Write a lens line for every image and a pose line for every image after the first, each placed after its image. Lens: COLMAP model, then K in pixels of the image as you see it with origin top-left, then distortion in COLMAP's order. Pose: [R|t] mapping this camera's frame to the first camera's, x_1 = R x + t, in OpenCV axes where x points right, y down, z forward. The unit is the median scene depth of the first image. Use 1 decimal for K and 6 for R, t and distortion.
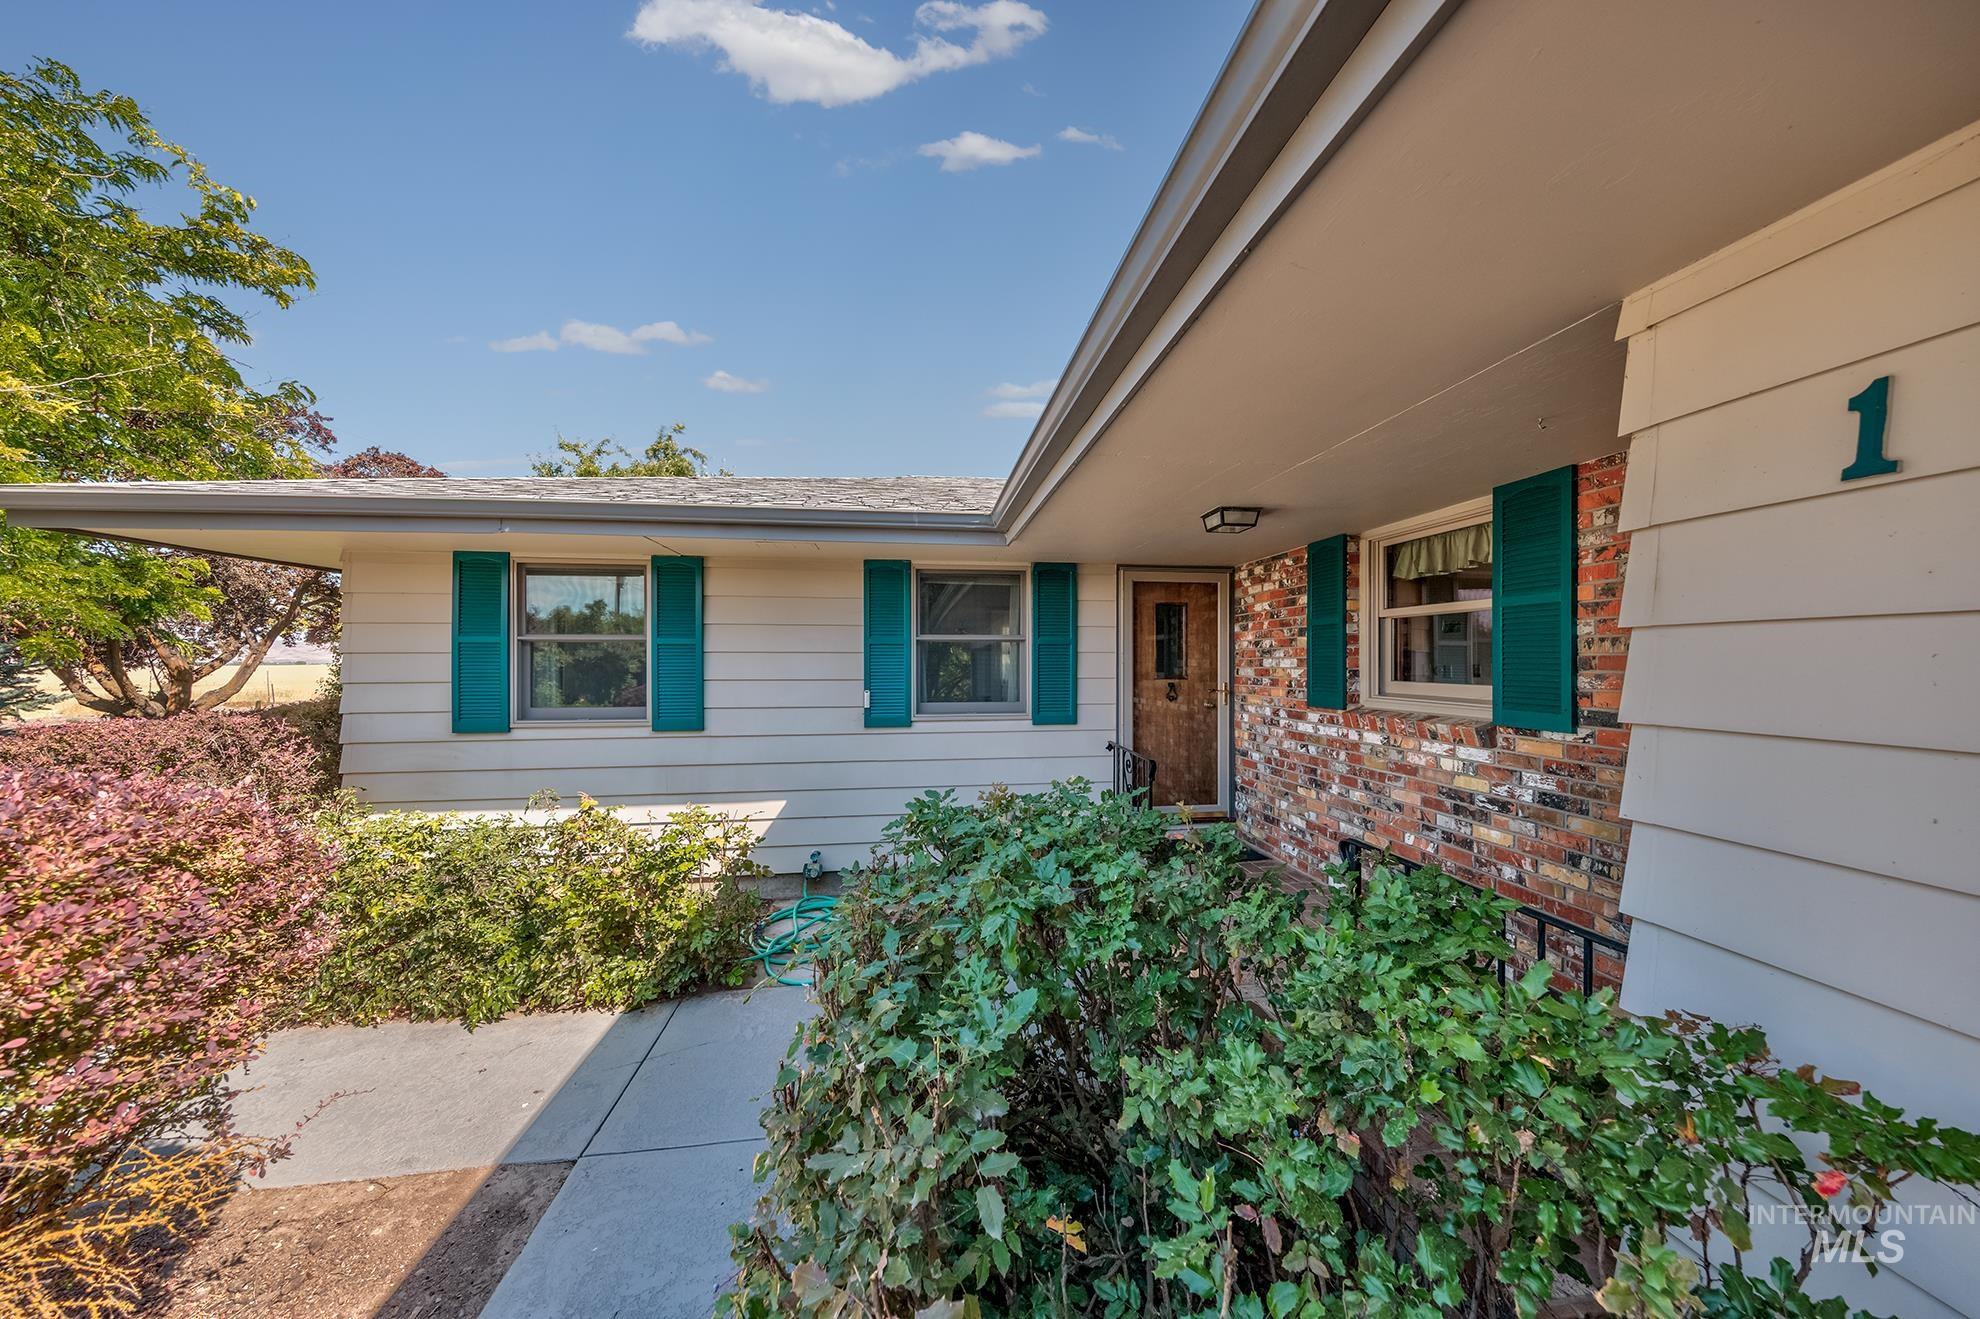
lens RADIAL K [[637.7, 0, 992.8], [0, 637.7, 663.2], [0, 0, 1]] dist [-0.001010, -0.000189]
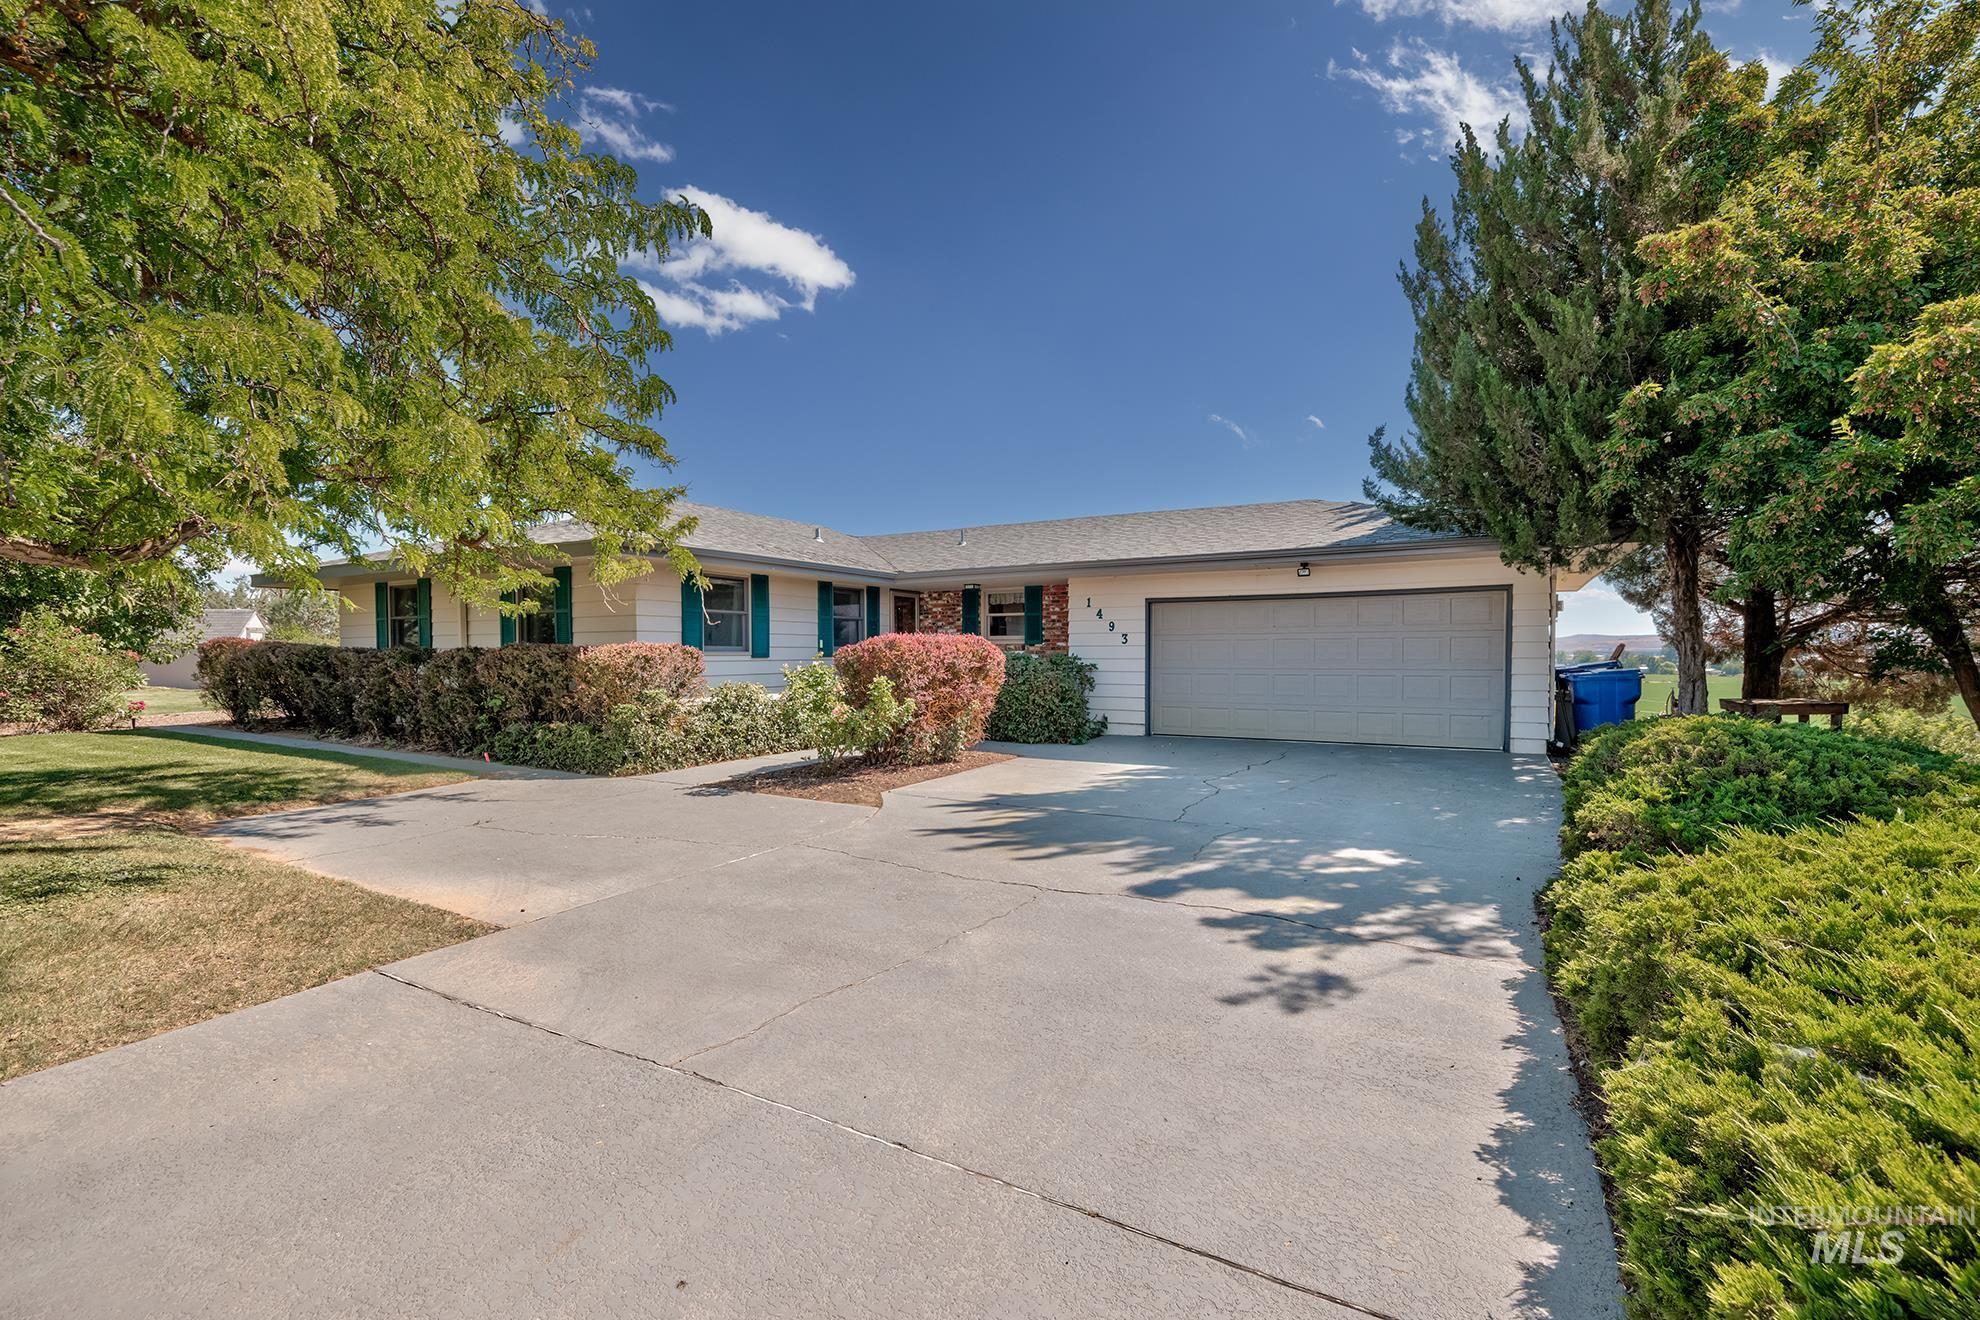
lens RADIAL K [[851.5, 0, 990.0], [0, 851.5, 660.0], [0, 0, 1]] dist [0.022657, -0.006885]
pose [[0.594113, -0.008996, 0.804331, -2.294716], [0.001458, 0.999948, 0.010107, 0.086581], [-0.804380, -0.004832, 0.594095, -1.275597]]
